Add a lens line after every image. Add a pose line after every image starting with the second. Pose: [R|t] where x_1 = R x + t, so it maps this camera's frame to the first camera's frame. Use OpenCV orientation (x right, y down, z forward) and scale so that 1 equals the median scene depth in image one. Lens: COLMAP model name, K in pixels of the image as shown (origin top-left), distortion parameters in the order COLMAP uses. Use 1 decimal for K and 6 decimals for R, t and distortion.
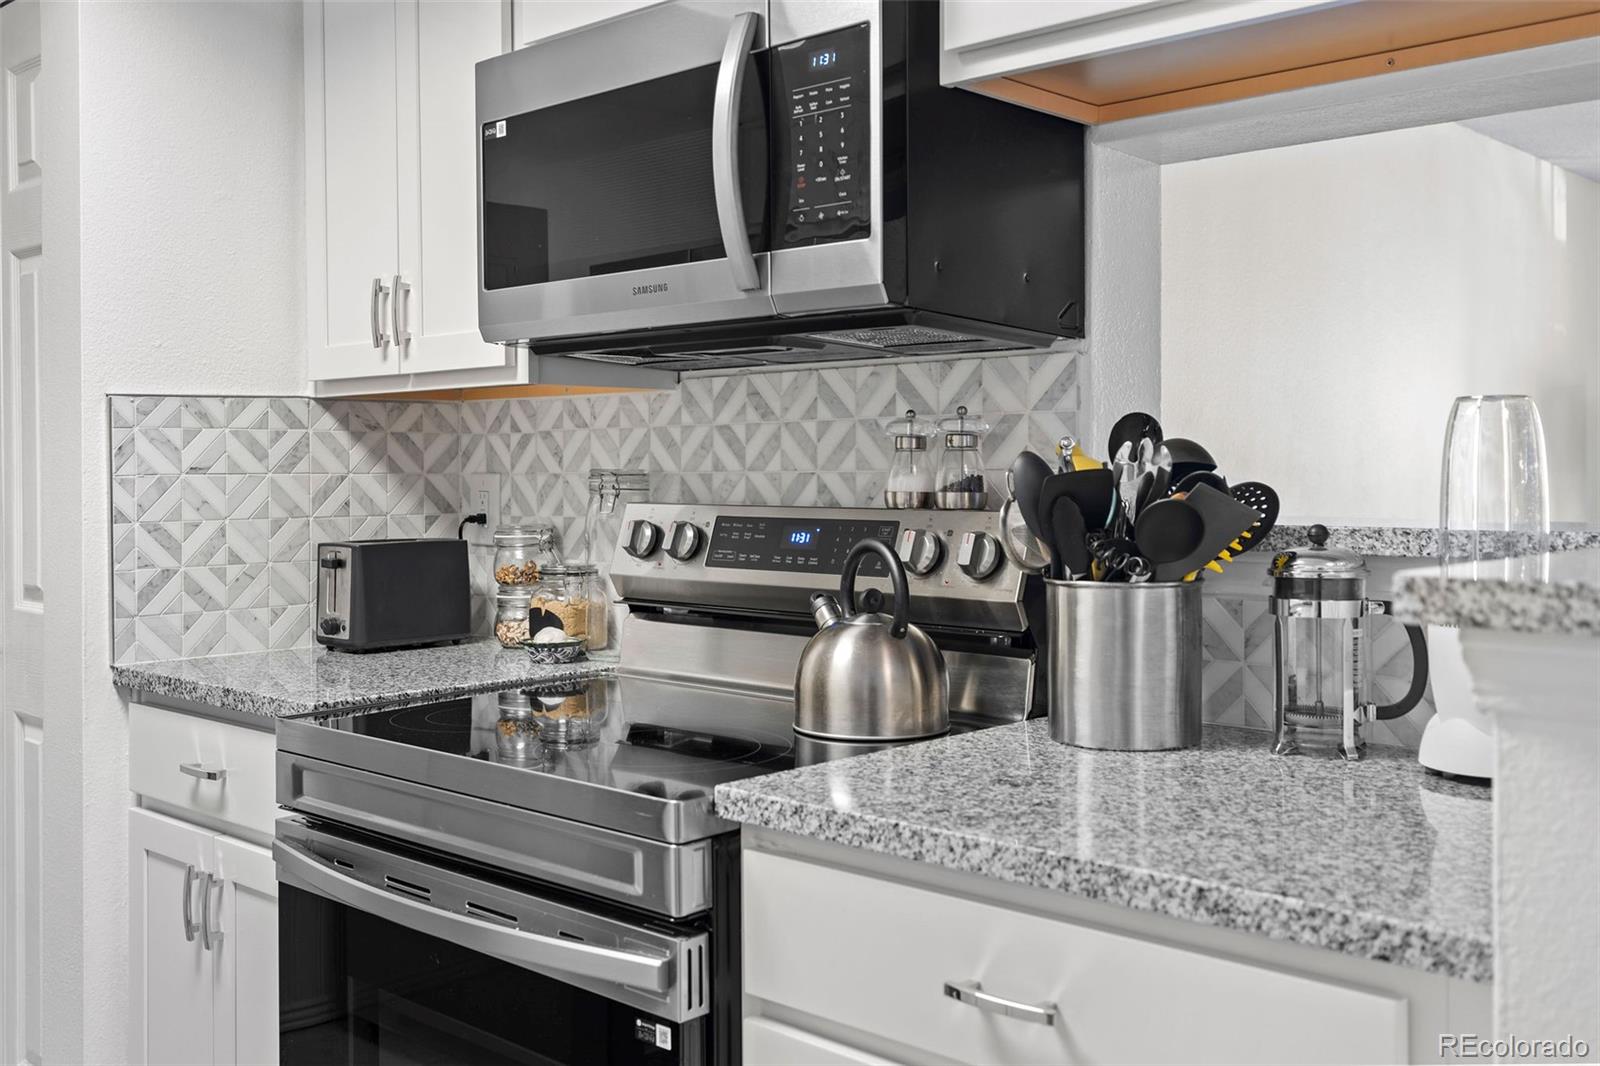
lens RADIAL K [[1544.7, 0, 806.3], [0, 1544.7, 487.5], [0, 0, 1]] dist [0.014074, 0.000000]
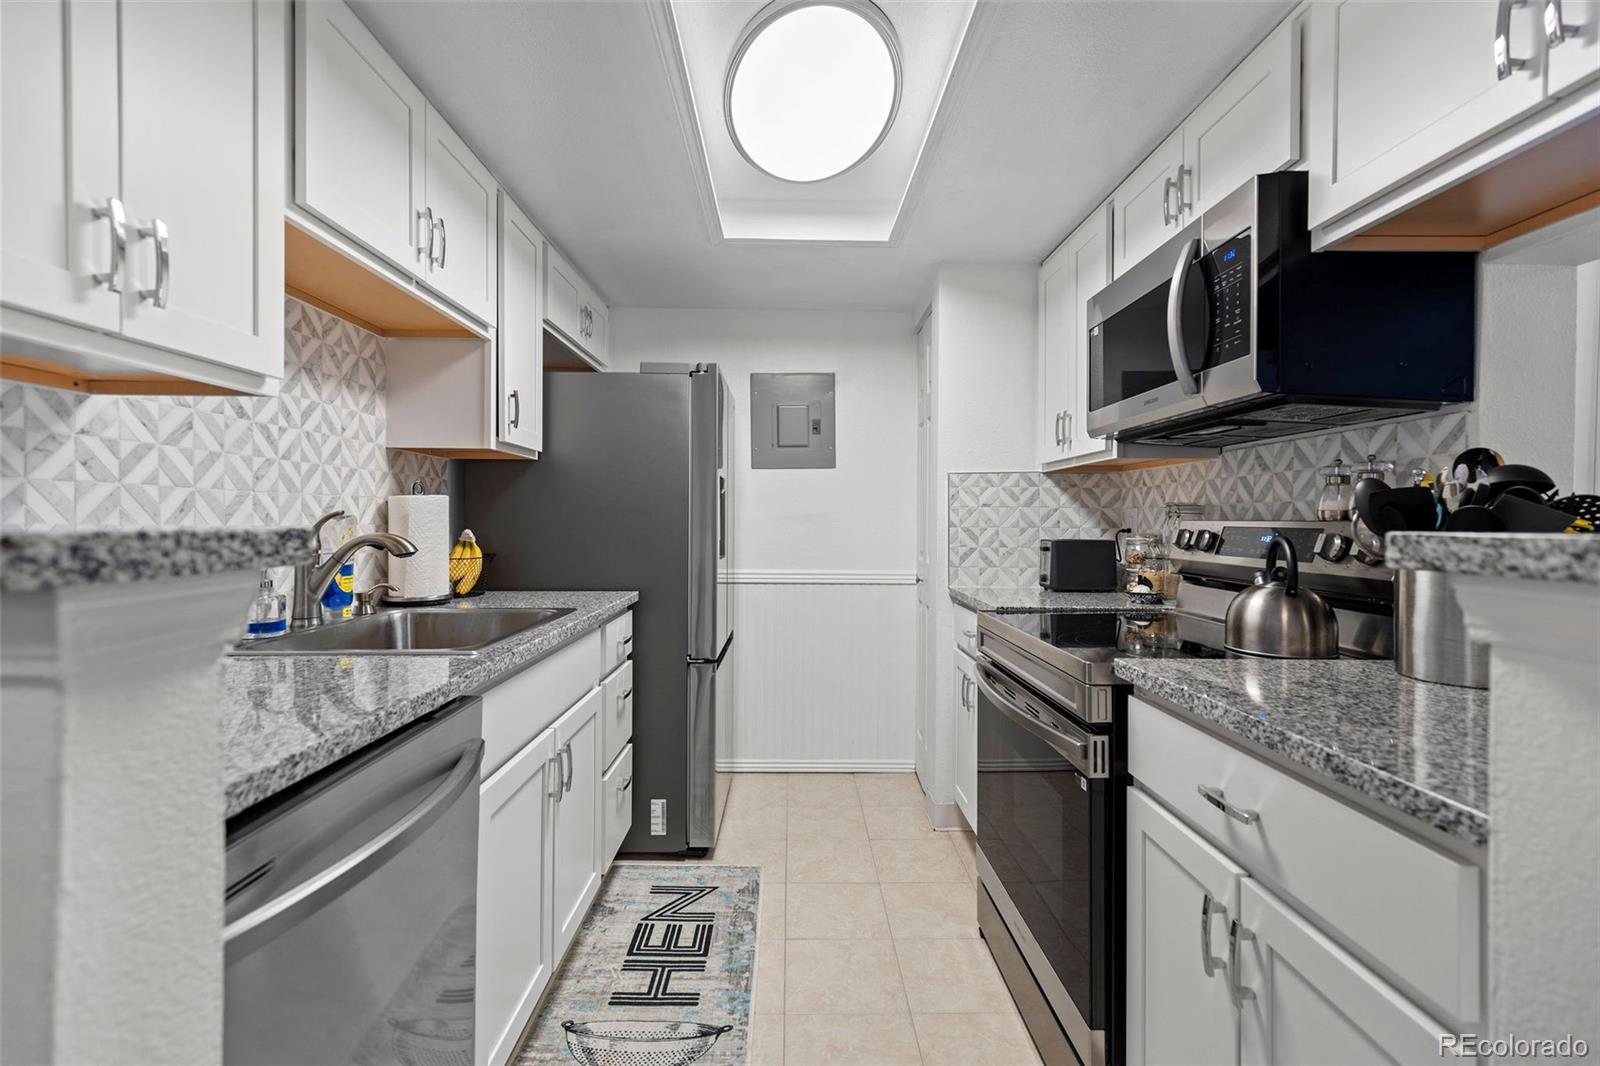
lens RADIAL K [[716.4, 0, 800.4], [0, 716.4, 525.2], [0, 0, 1]] dist [0.007589, 0.000175]
pose [[0.690331, 0.013039, -0.723377, 0.233424], [-0.017893, 0.999839, 0.000947, 0.028318], [0.723273, 0.012290, 0.690453, 0.090923]]
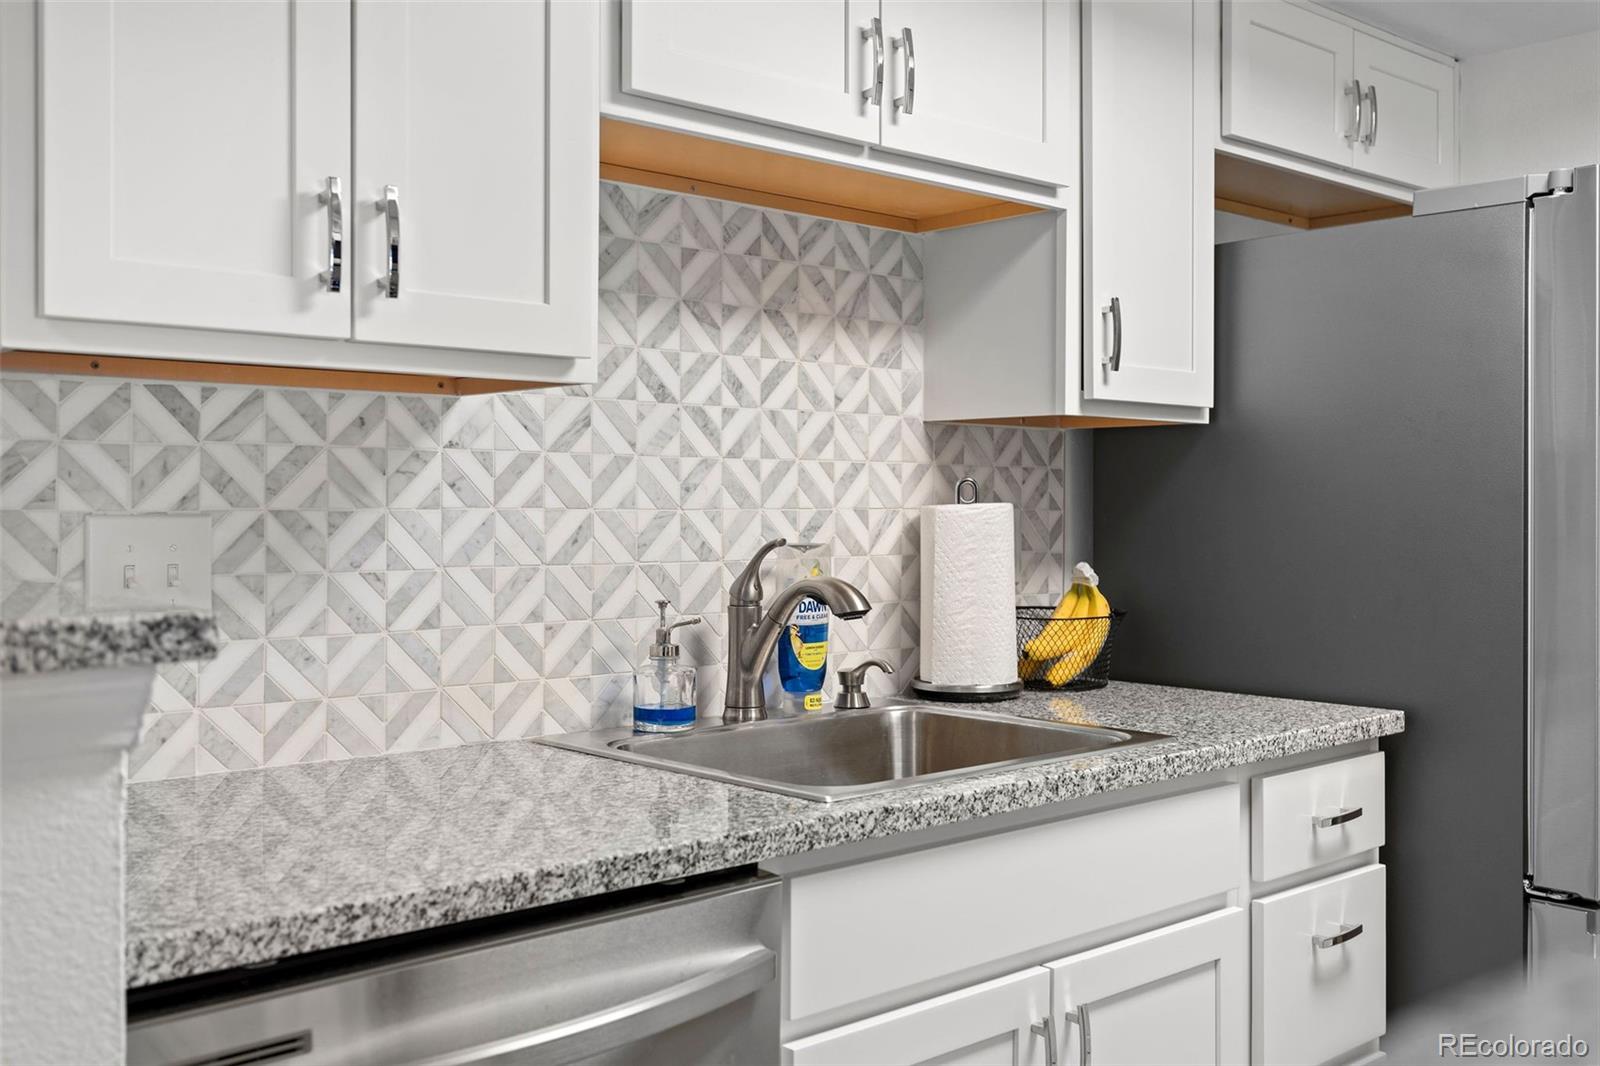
lens RADIAL K [[1544.7, 0, 809.3], [0, 1544.7, 499.8], [0, 0, 1]] dist [0.014074, 0.000000]
pose [[-0.086688, 0.001348, -0.996235, 0.363789], [-0.015876, 0.999870, 0.002734, -0.008534], [0.996109, 0.016053, -0.086656, 0.388947]]
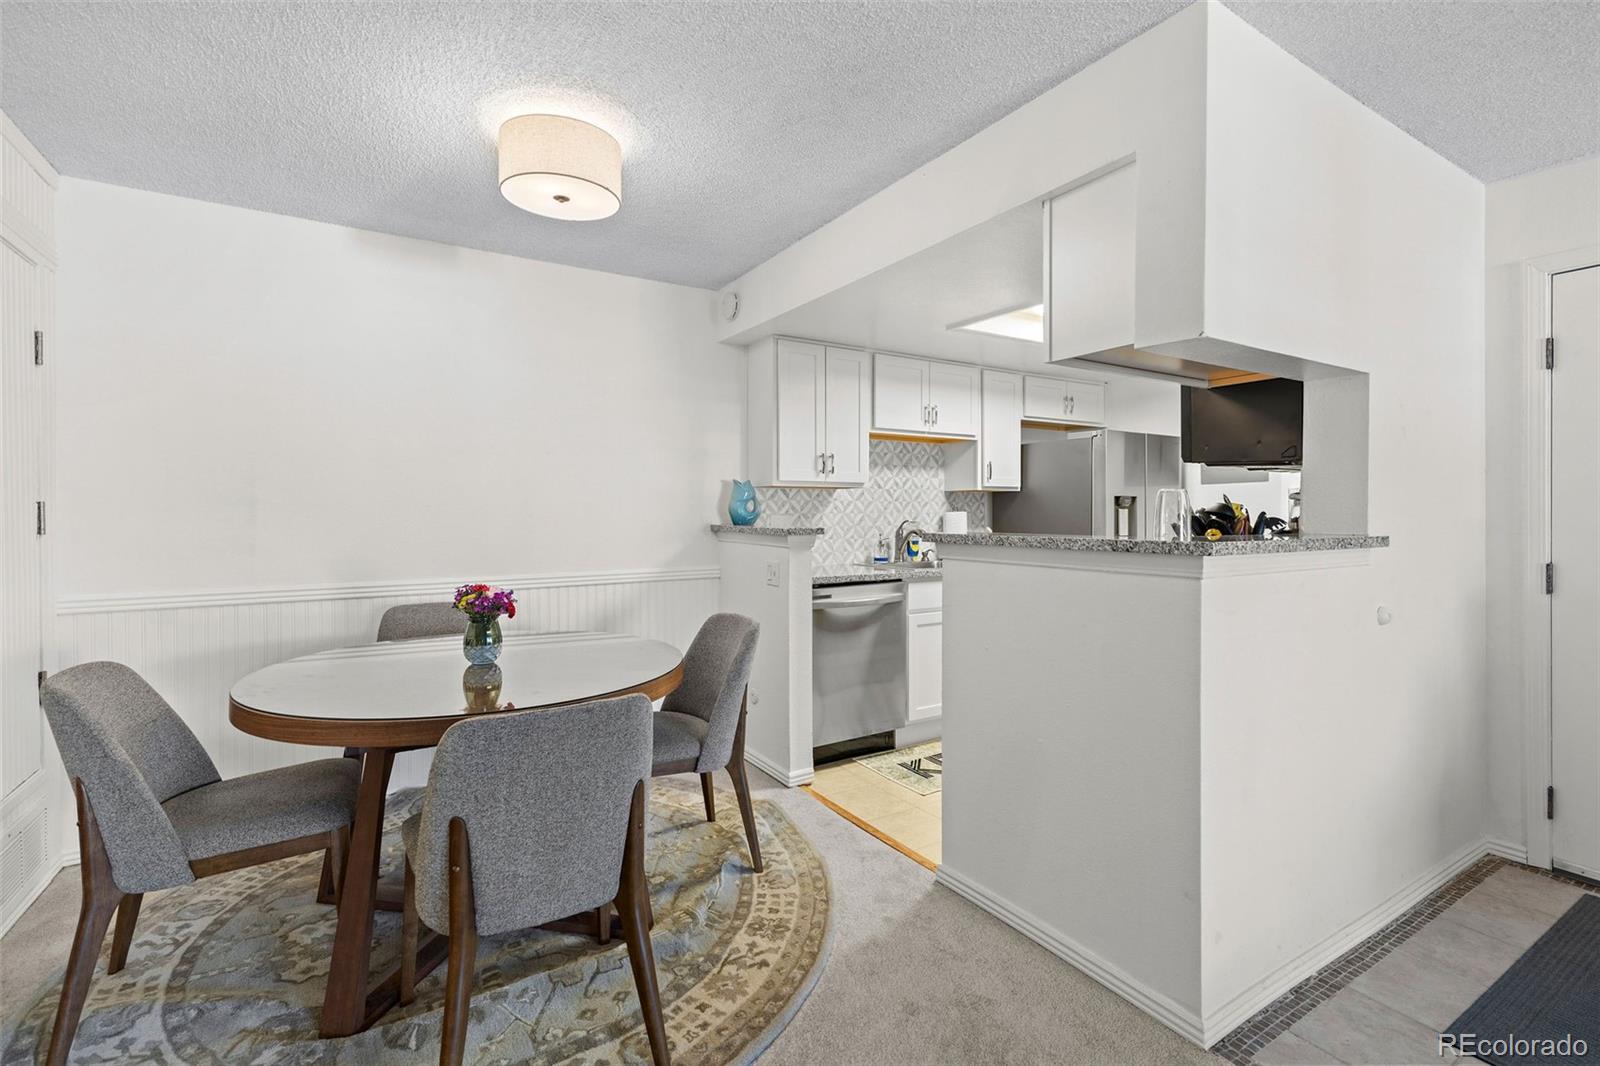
lens RADIAL K [[716.4, 0, 794.9], [0, 716.4, 516.4], [0, 0, 1]] dist [0.007589, 0.000175]
pose [[-0.265447, 0.010173, -0.964072, 1.484618], [-0.011696, 0.999837, 0.013770, -0.015032], [0.964055, 0.014931, -0.265284, 0.524555]]
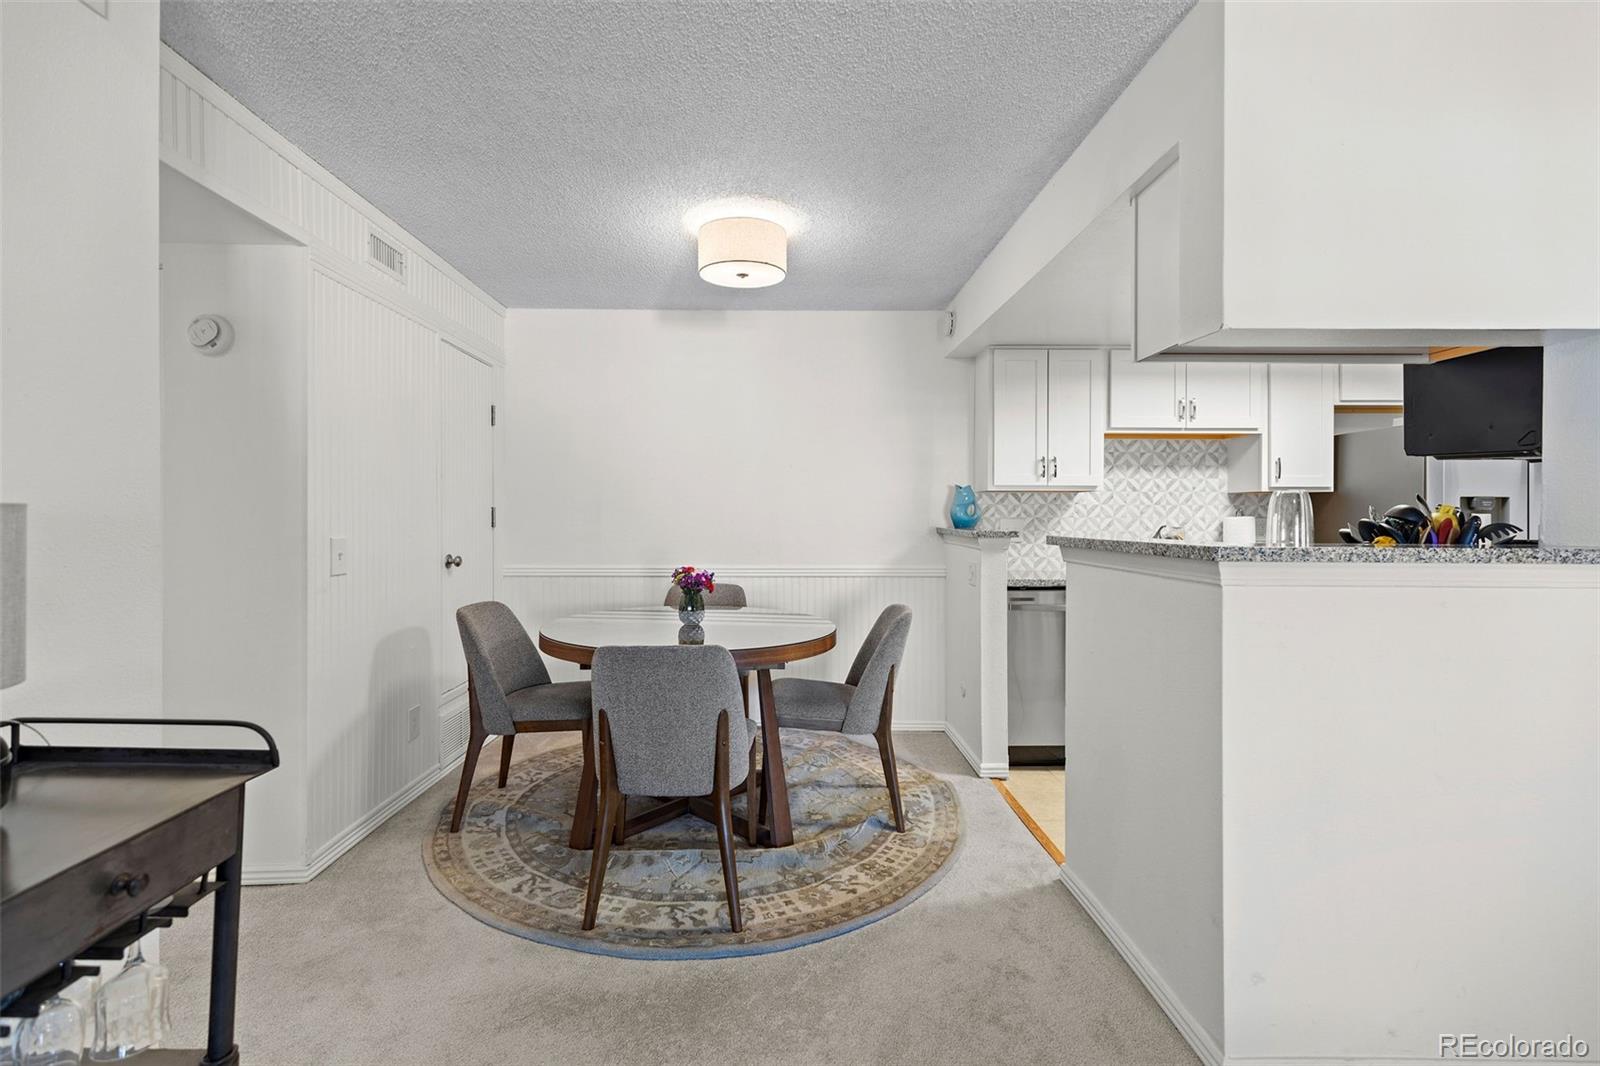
lens RADIAL K [[716.4, 0, 777.2], [0, 716.4, 517.9], [0, 0, 1]] dist [0.007589, 0.000175]
pose [[-0.727925, 0.002571, -0.685652, 1.450024], [-0.010734, 0.999828, 0.015144, -0.017537], [0.685573, 0.018383, -0.727772, 0.992229]]
